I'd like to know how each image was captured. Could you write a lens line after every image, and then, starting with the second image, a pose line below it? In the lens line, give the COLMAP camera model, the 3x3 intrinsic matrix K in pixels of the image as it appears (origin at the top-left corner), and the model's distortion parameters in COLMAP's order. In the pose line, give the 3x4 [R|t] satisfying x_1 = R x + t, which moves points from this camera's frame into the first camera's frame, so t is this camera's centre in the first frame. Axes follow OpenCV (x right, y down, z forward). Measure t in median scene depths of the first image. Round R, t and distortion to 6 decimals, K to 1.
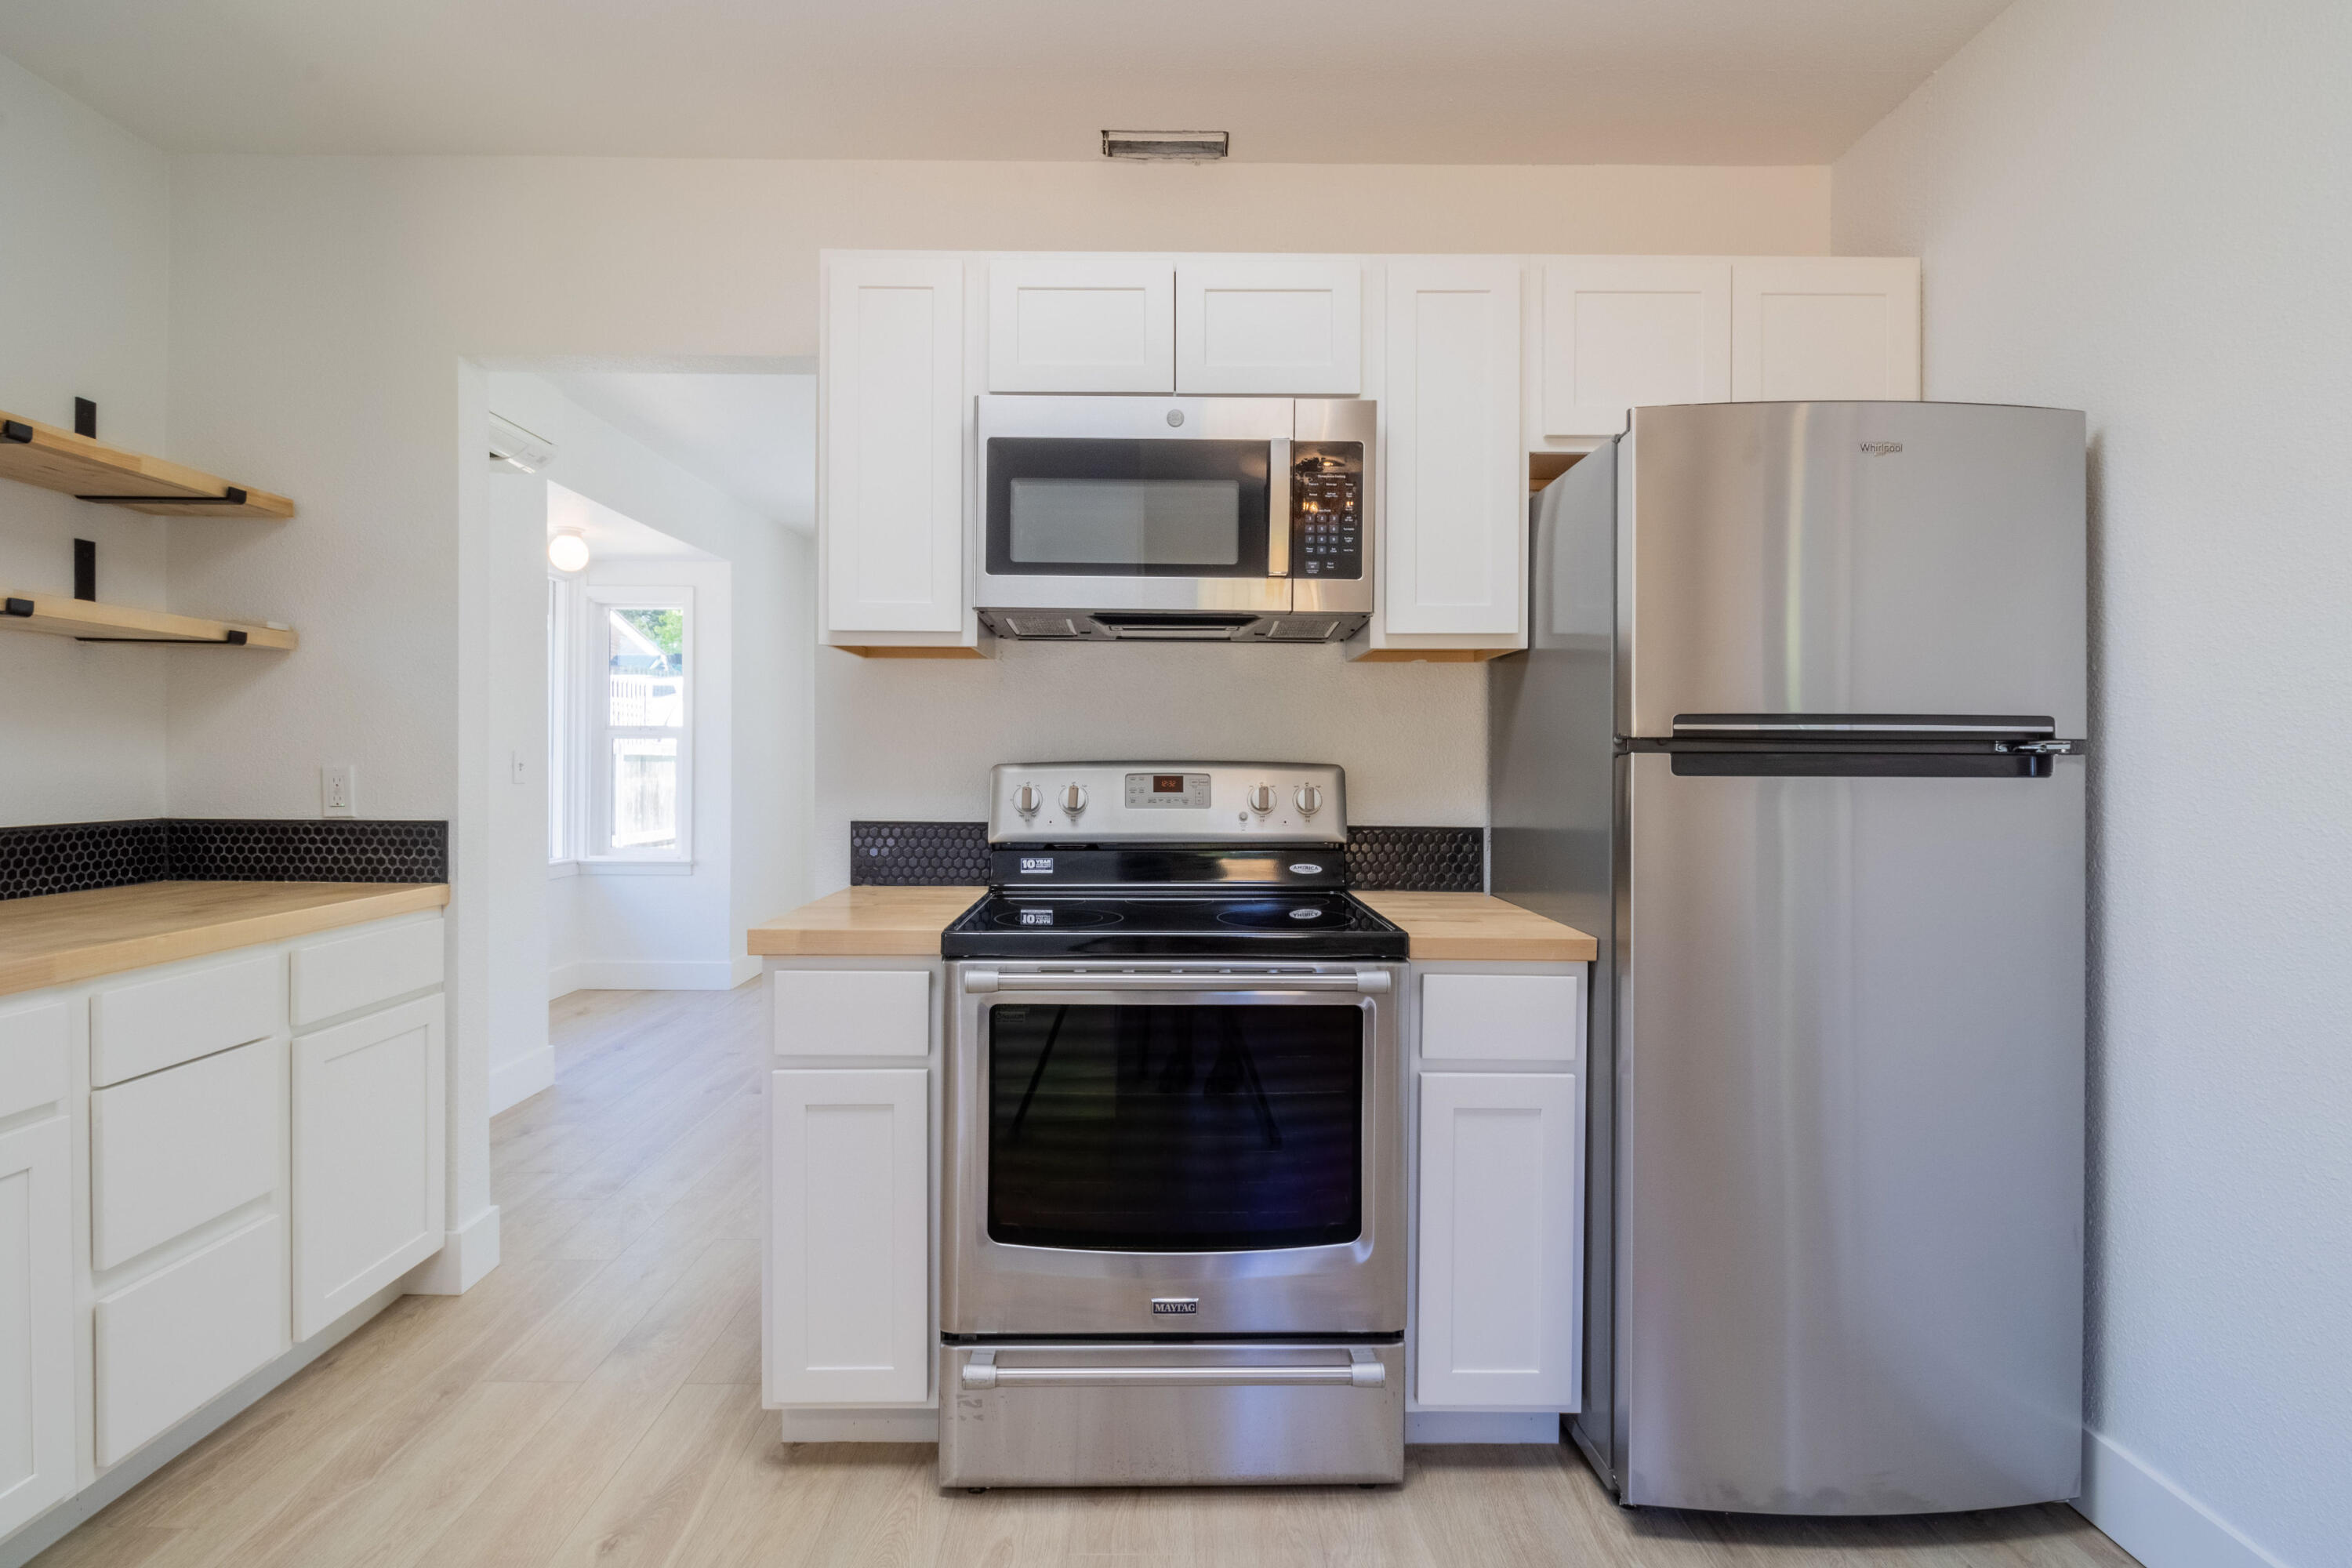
lens RADIAL K [[1131.6, 0, 1162.5], [0, 1131.6, 763.2], [0, 0, 1]] dist [0.004173, -0.005697]
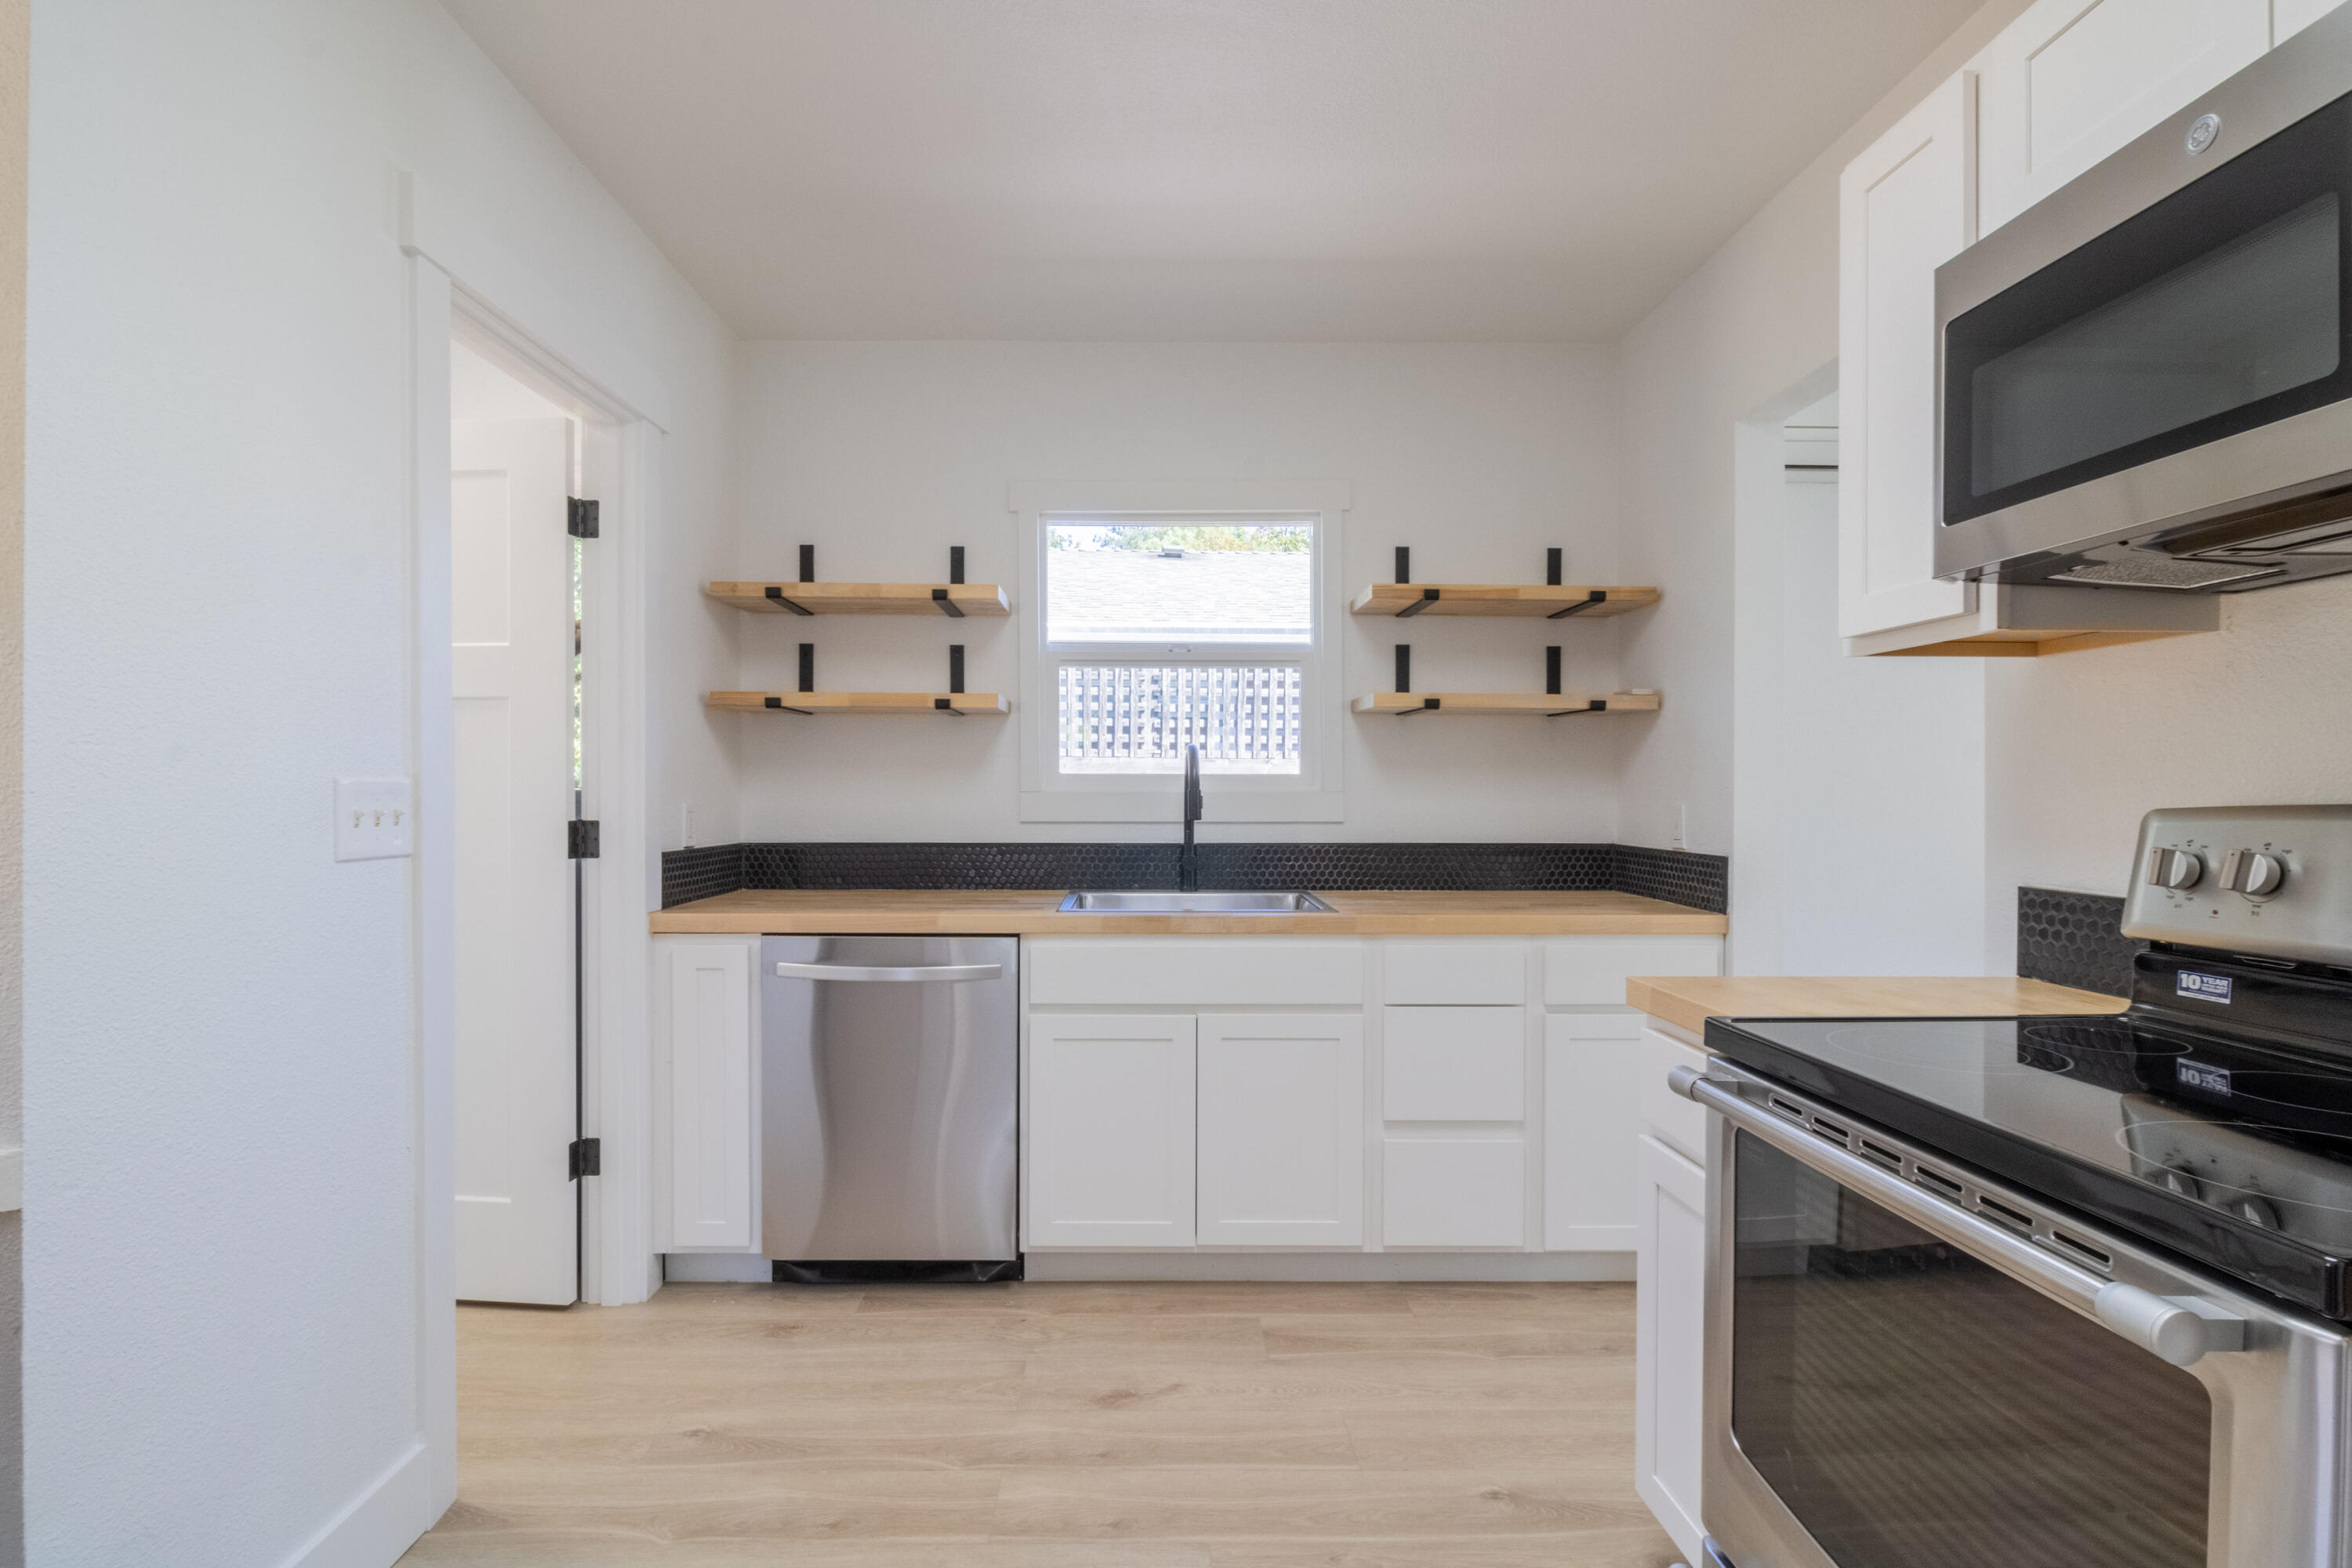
lens RADIAL K [[1131.6, 0, 1153.2], [0, 1131.6, 794.3], [0, 0, 1]] dist [0.004173, -0.005697]
pose [[0.007387, -0.002669, -0.999969, 0.464596], [-0.011219, 0.999933, -0.002751, 0.000420], [0.999910, 0.011239, 0.007357, 0.469695]]
